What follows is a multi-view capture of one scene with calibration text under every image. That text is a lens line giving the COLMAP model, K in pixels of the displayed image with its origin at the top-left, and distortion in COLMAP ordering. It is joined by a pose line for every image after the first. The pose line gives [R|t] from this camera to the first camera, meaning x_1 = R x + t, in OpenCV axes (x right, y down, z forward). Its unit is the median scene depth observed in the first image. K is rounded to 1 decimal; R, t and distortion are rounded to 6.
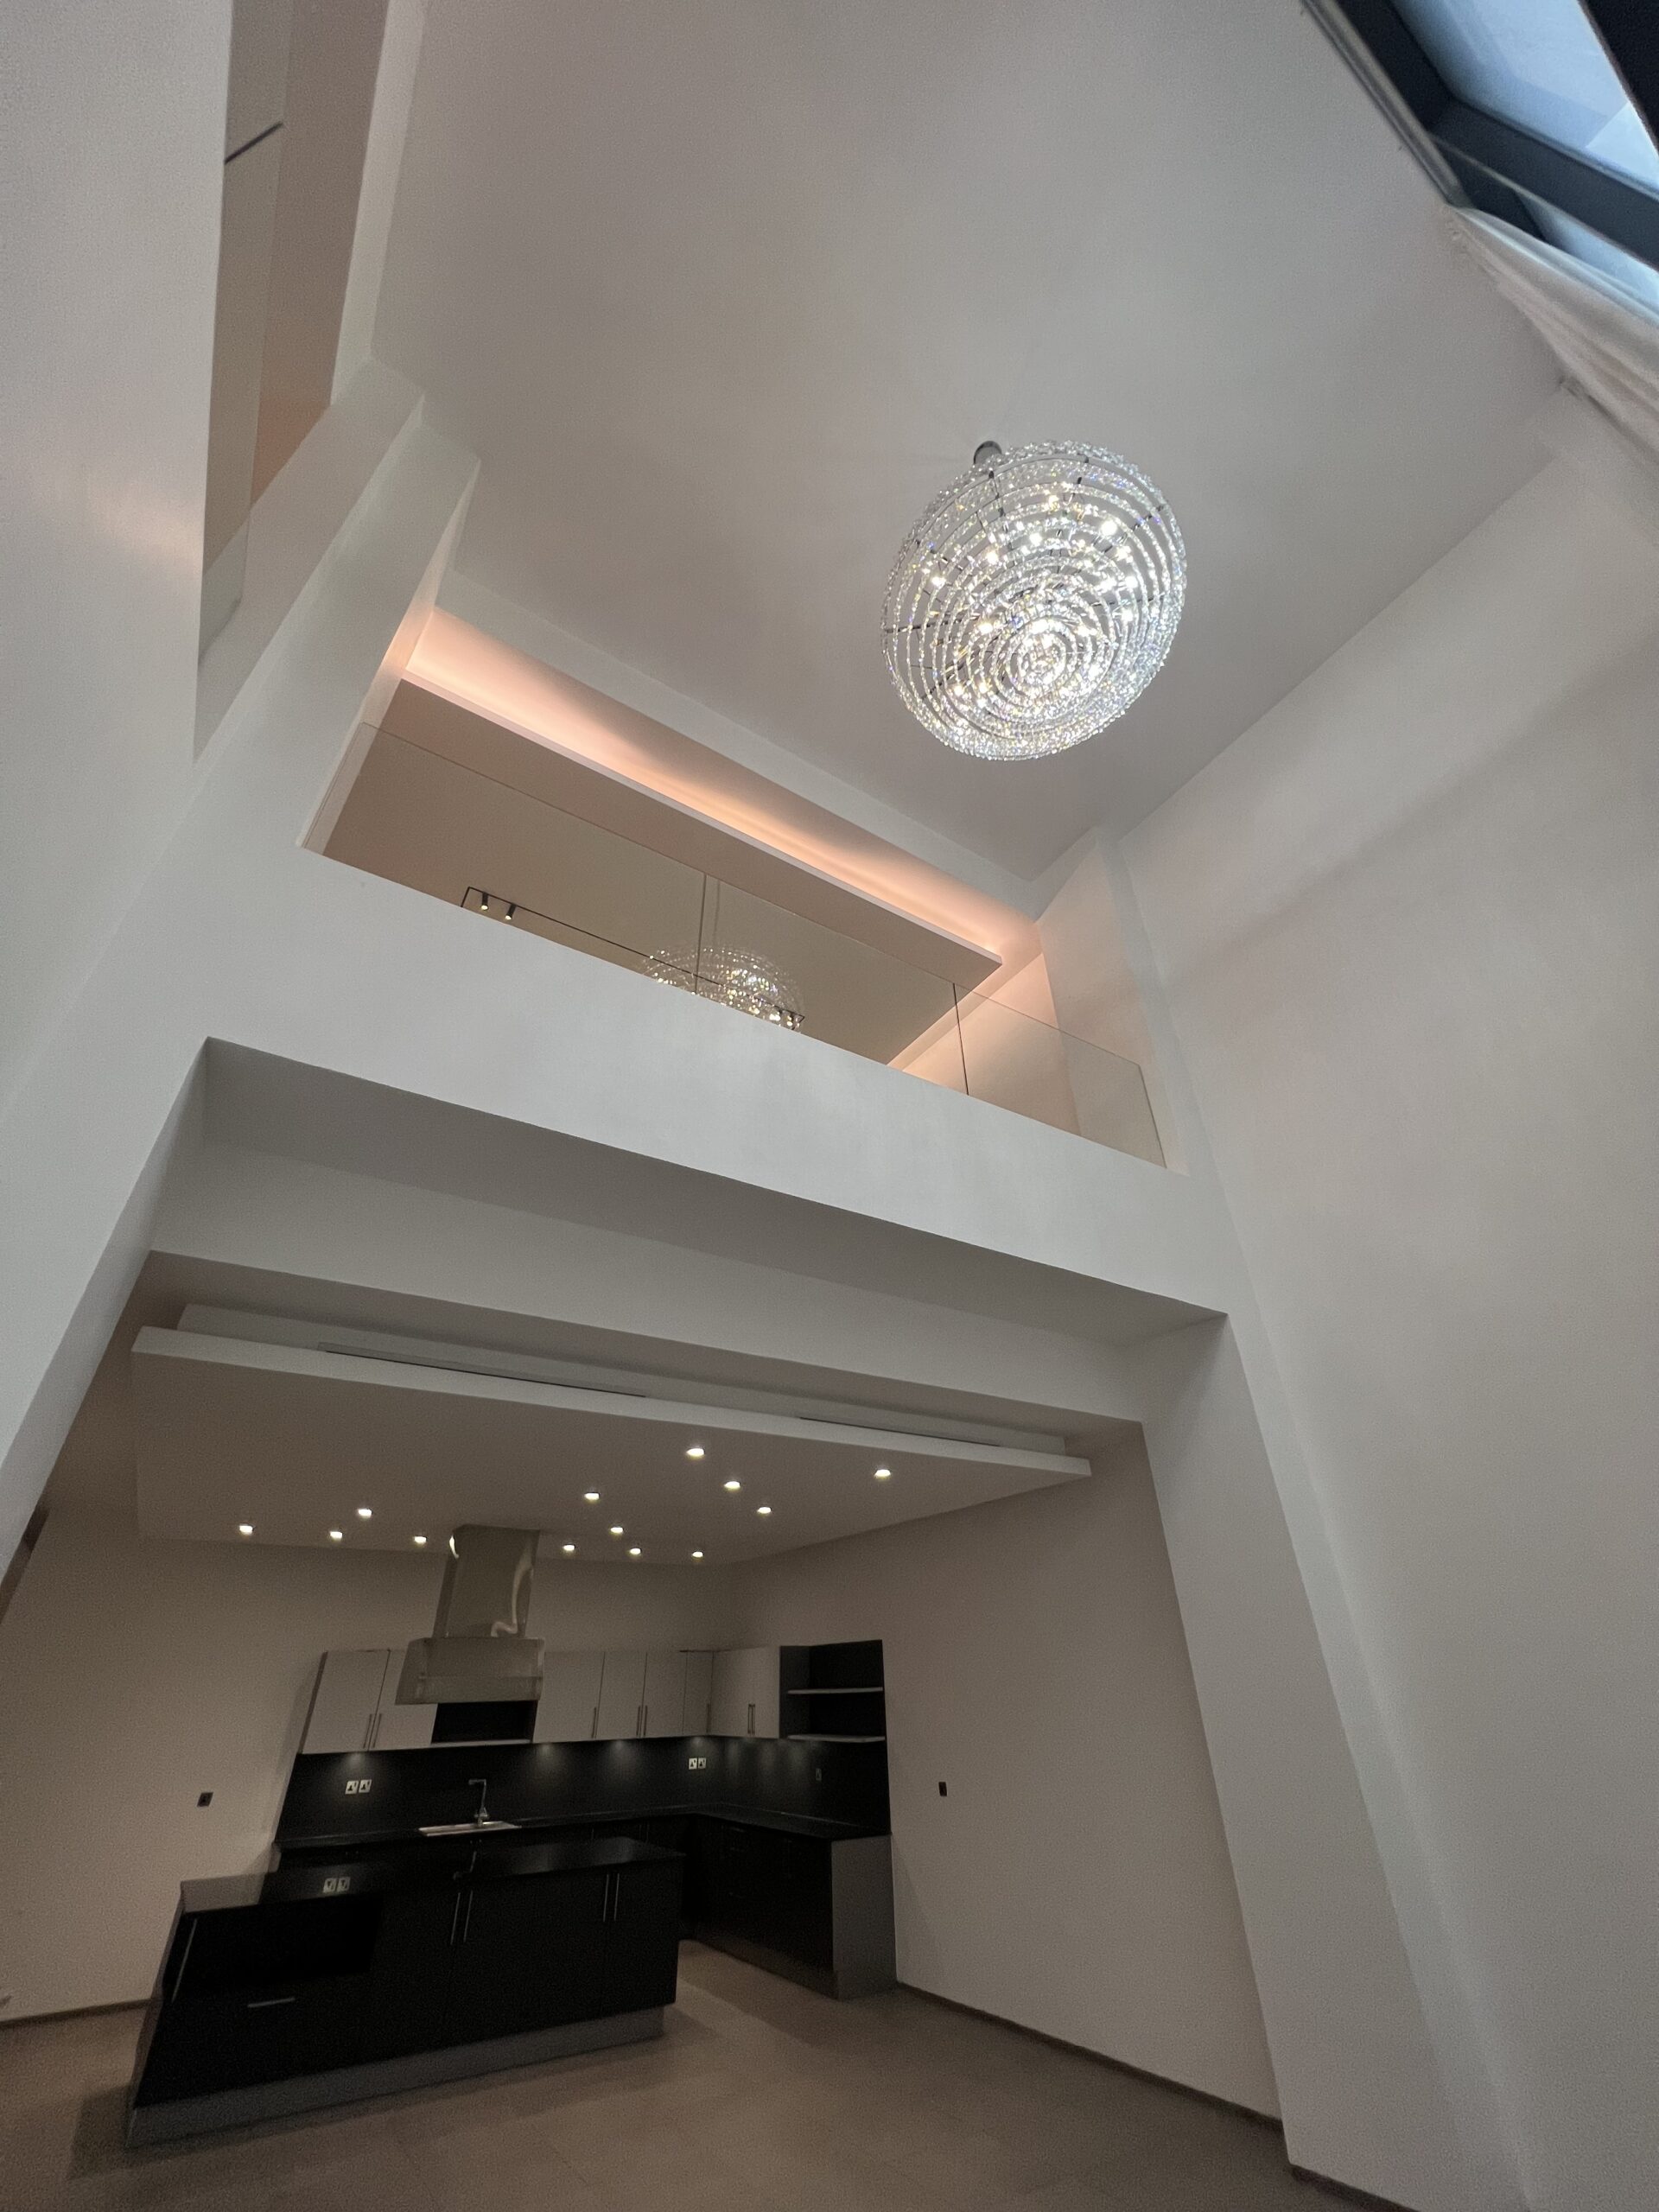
lens RADIAL K [[880.6, 0, 834.8], [0, 880.6, 1102.3], [0, 0, 1]] dist [-0.003207, 0.001084]
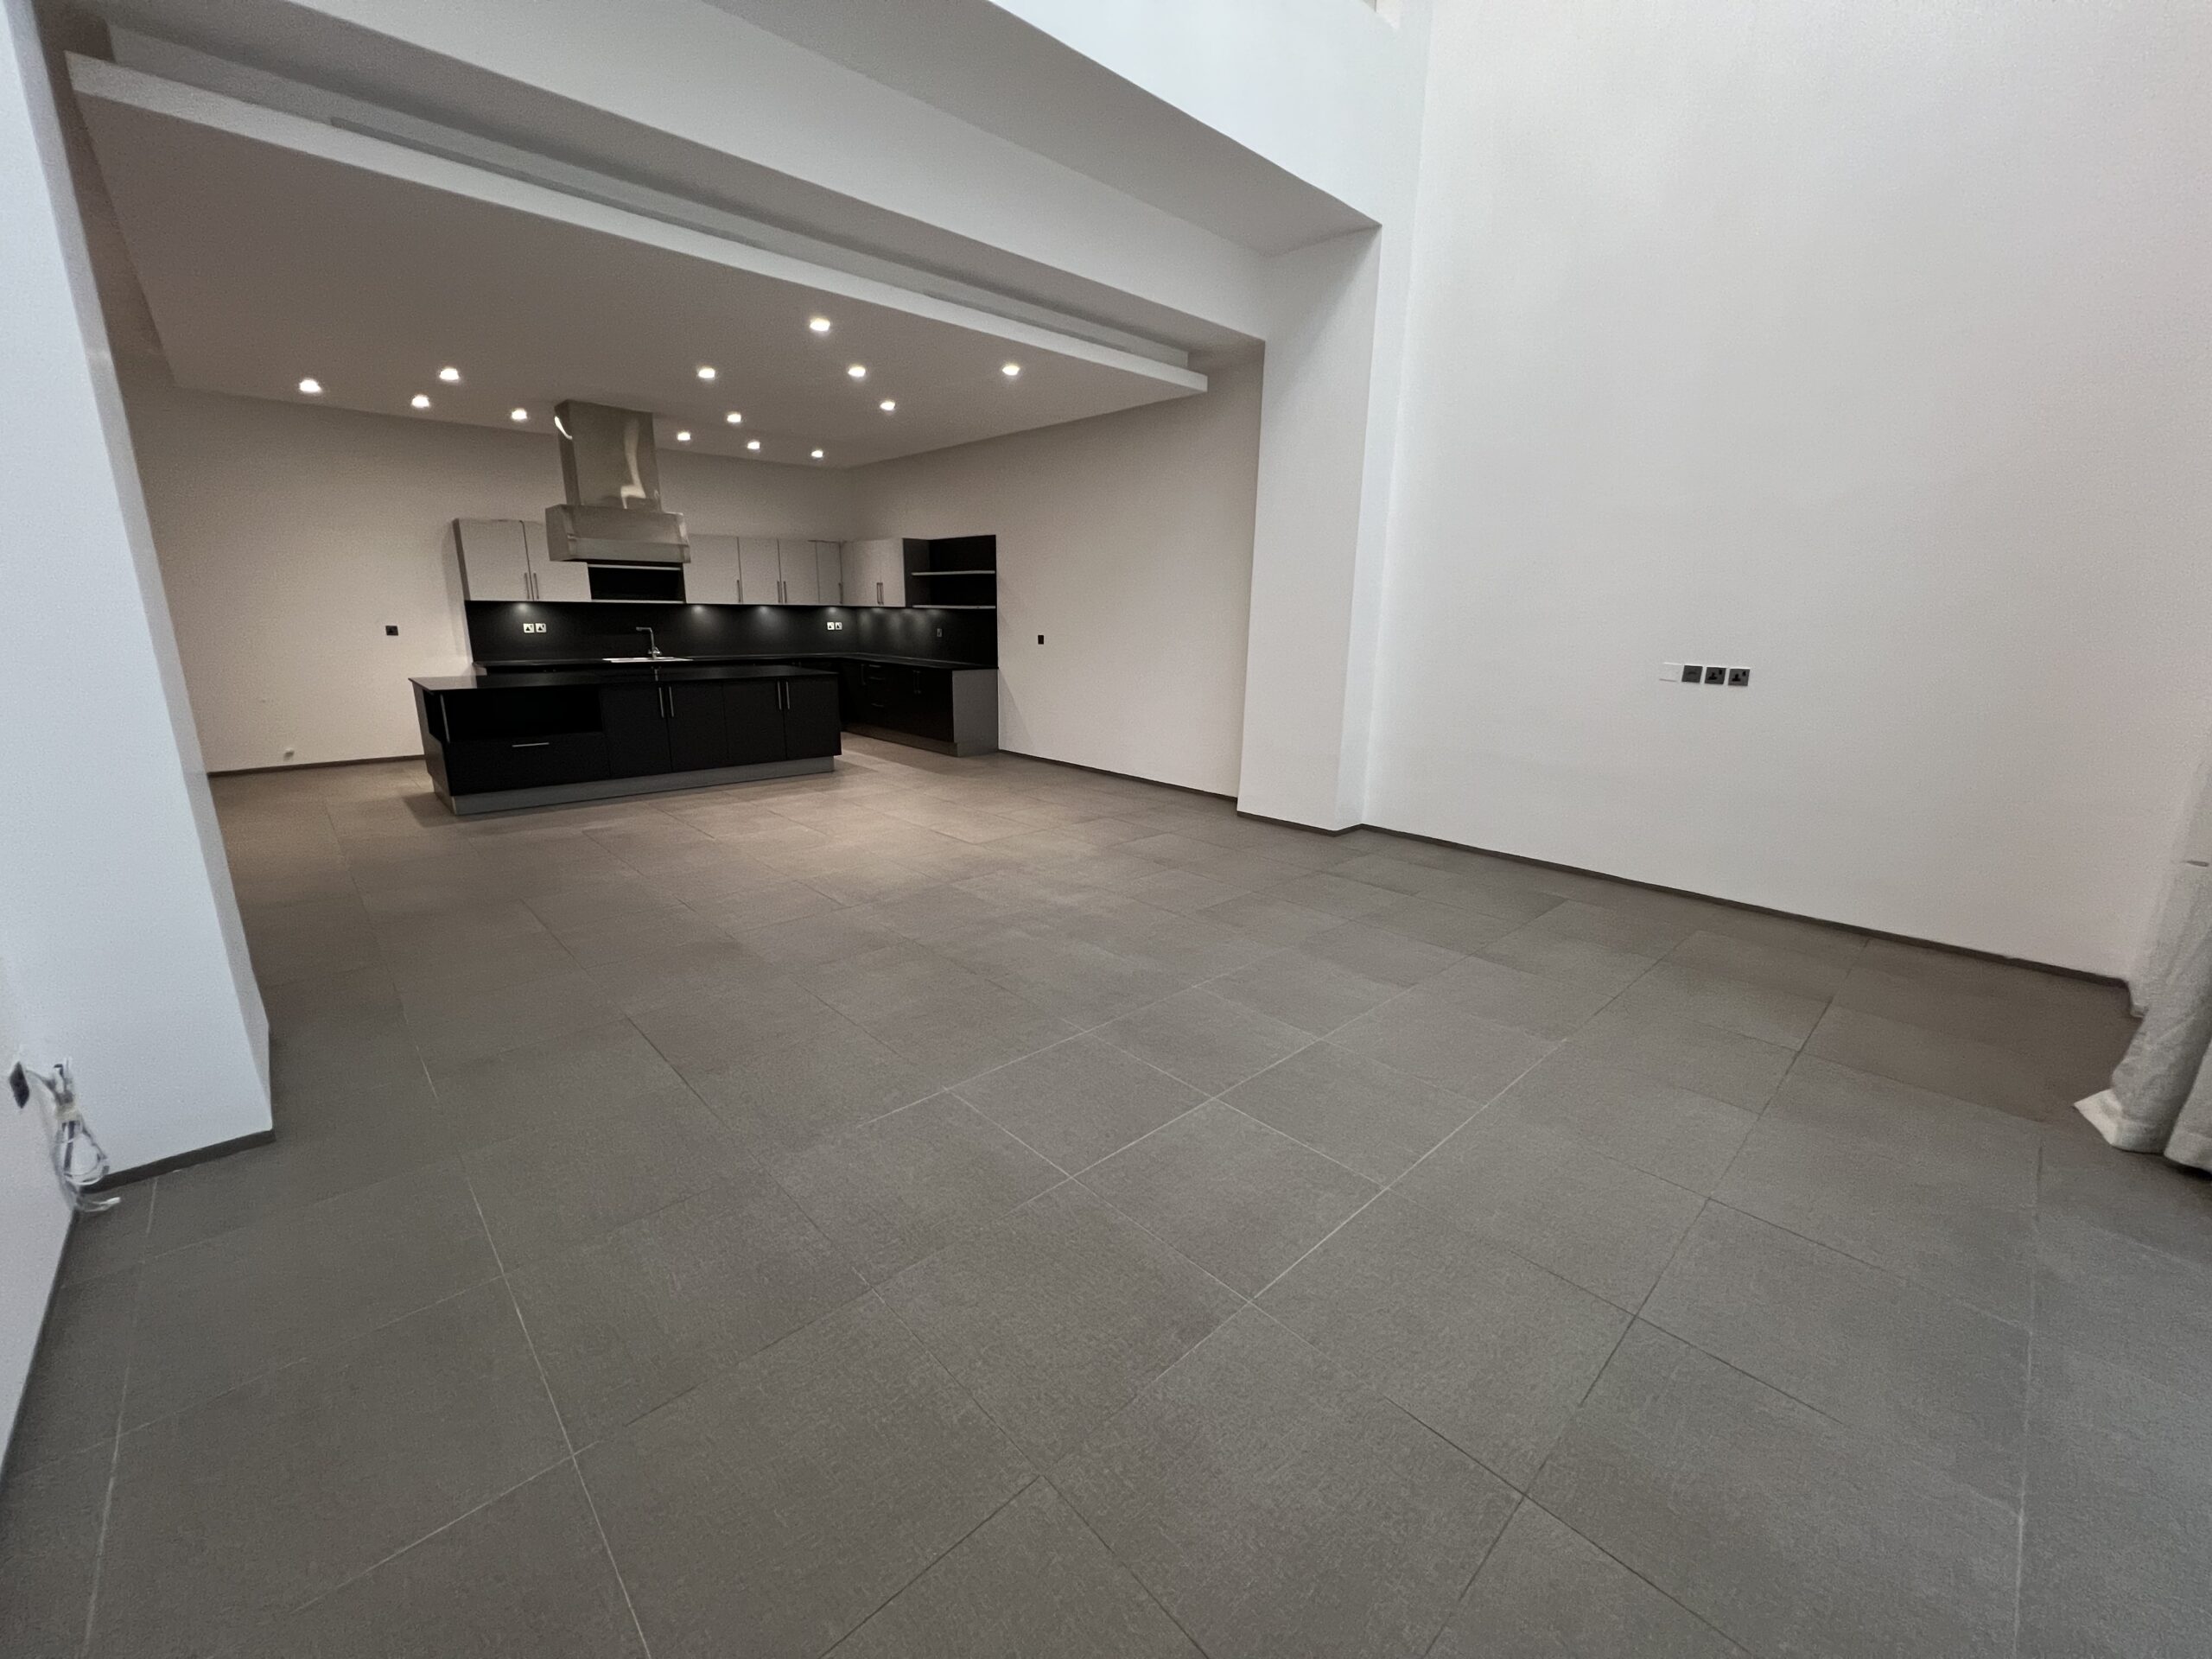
lens RADIAL K [[880.6, 0, 1102.2], [0, 880.6, 823.8], [0, 0, 1]] dist [-0.003207, 0.001084]
pose [[0.983040, -0.008668, 0.183184, -0.024073], [-0.129222, 0.676037, 0.725449, 0.019204], [-0.130127, -0.736817, 0.663452, -0.053525]]
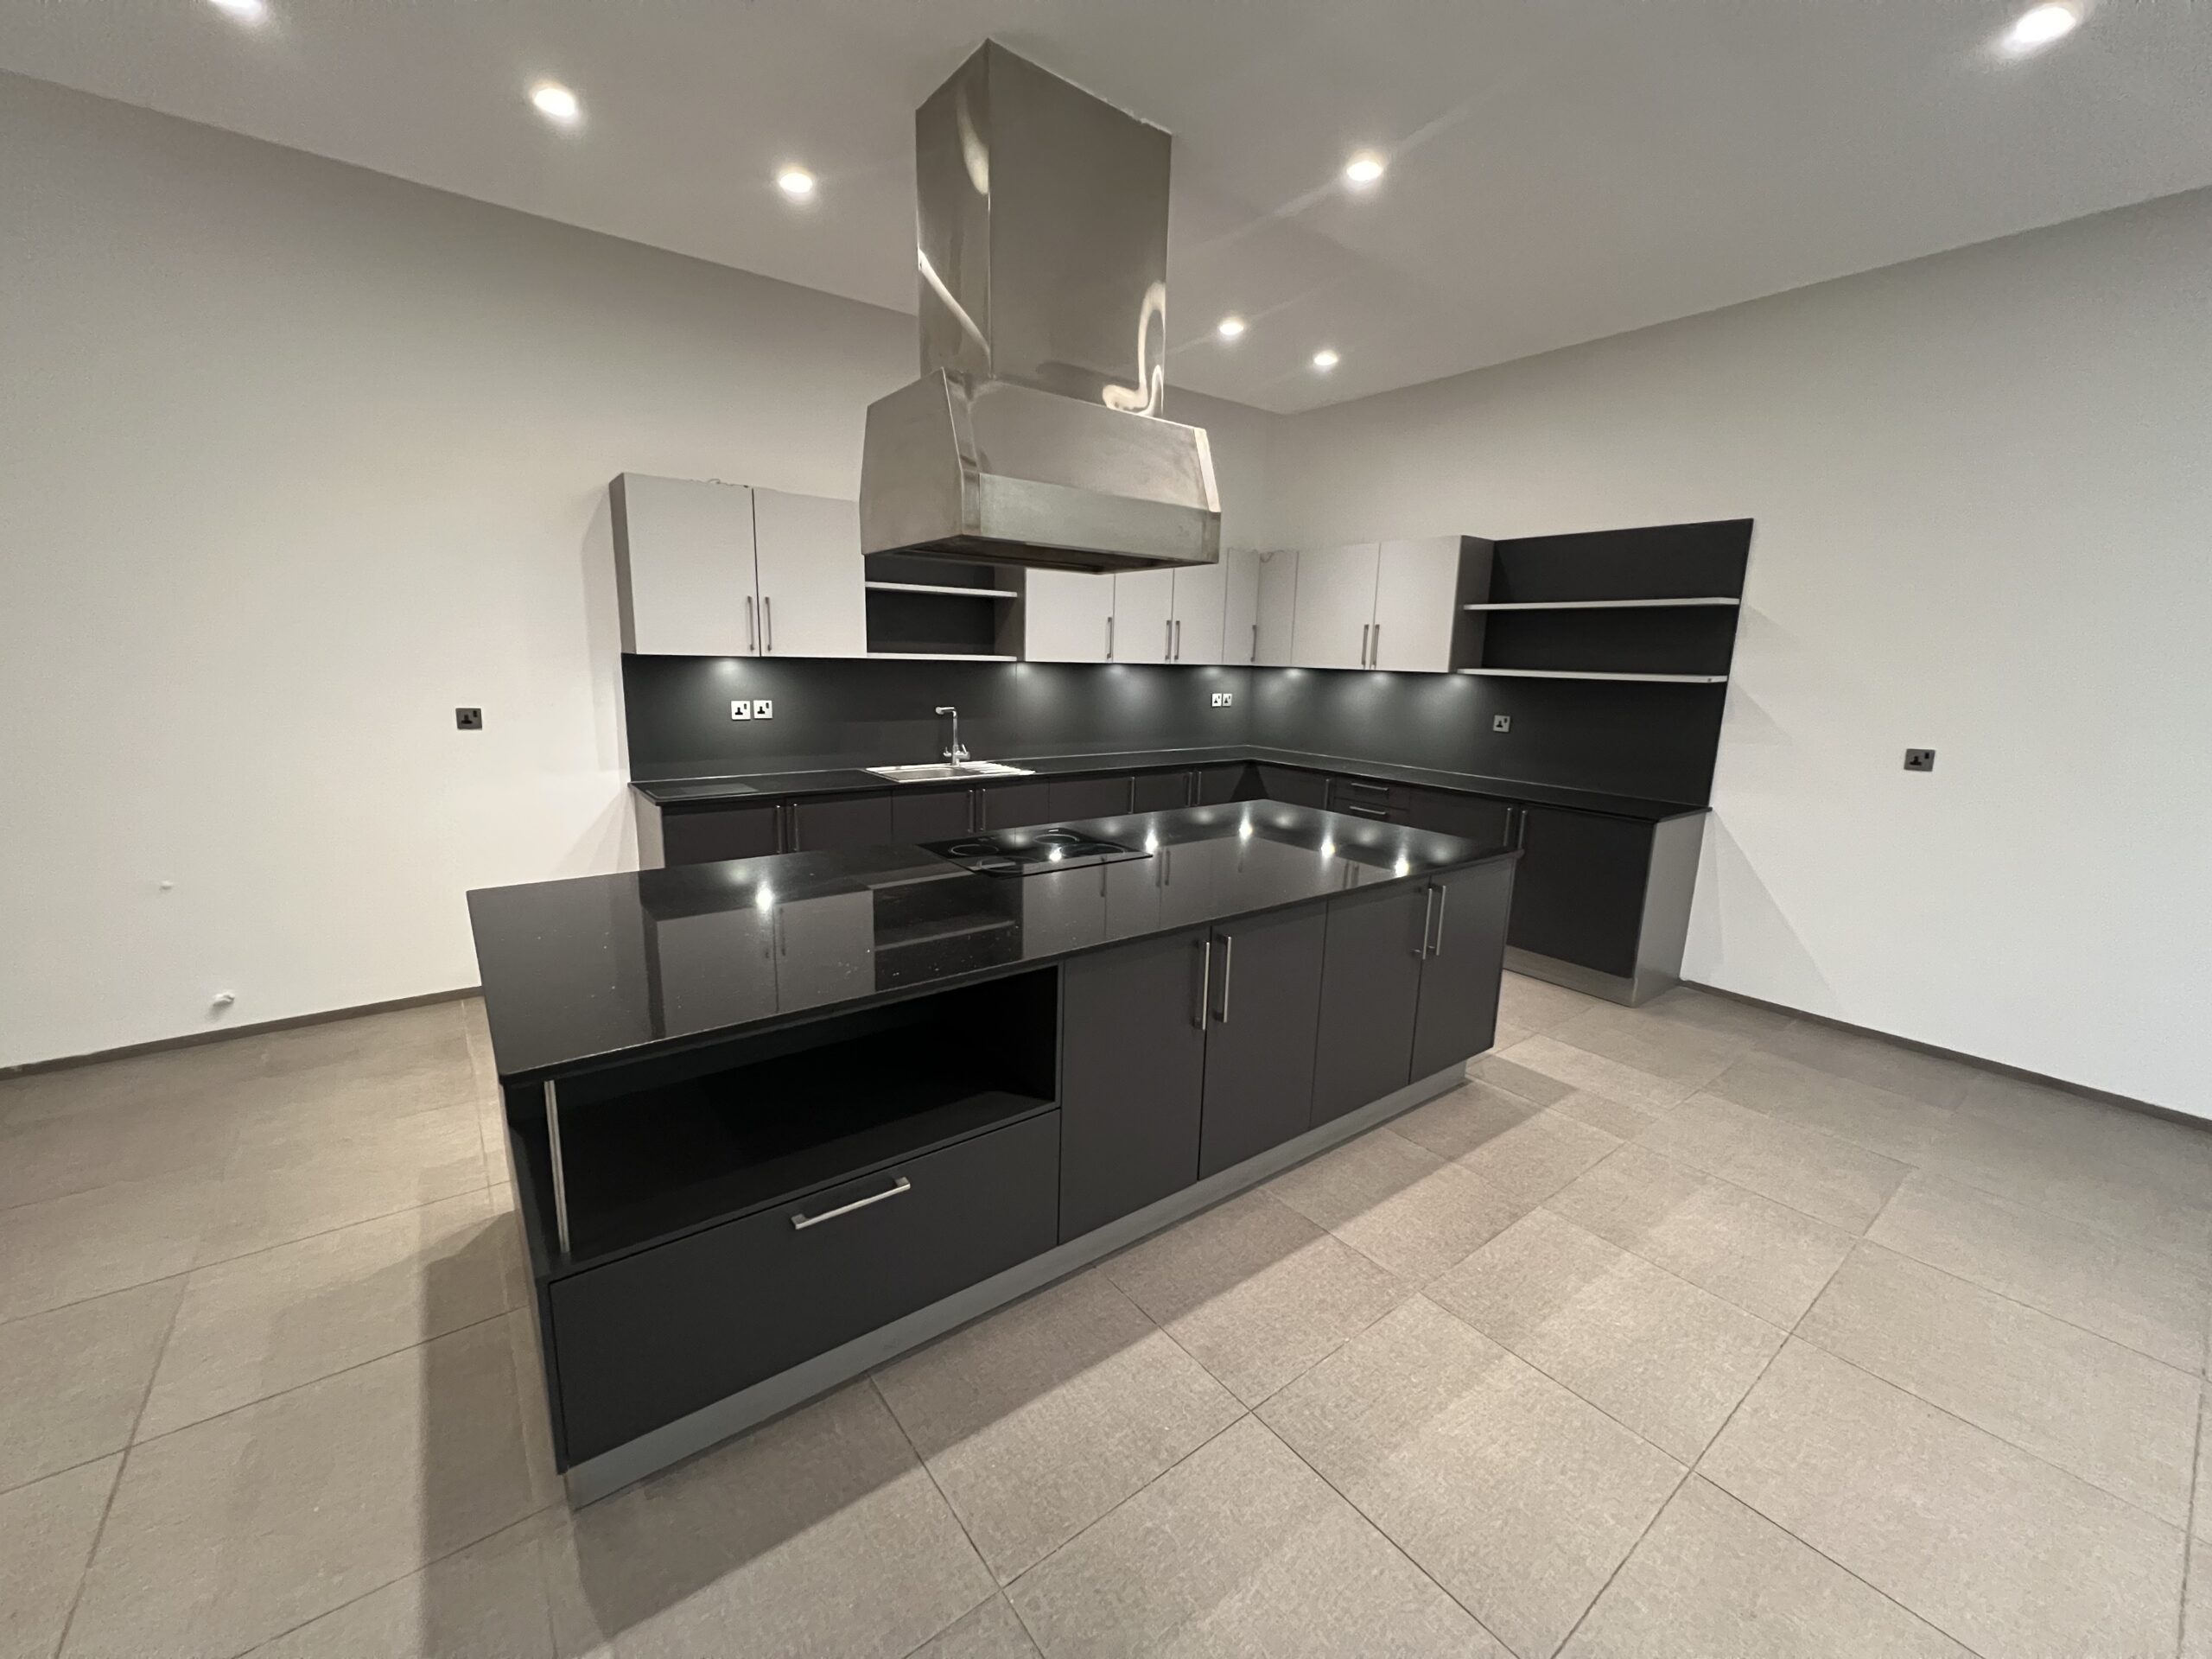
lens RADIAL K [[880.6, 0, 1097.0], [0, 880.6, 820.4], [0, 0, 1]] dist [-0.003207, 0.001084]
pose [[0.996068, 0.030084, 0.083325, -0.374347], [-0.079868, 0.711909, 0.697715, 0.427020], [-0.038329, -0.701627, 0.711513, 0.551596]]
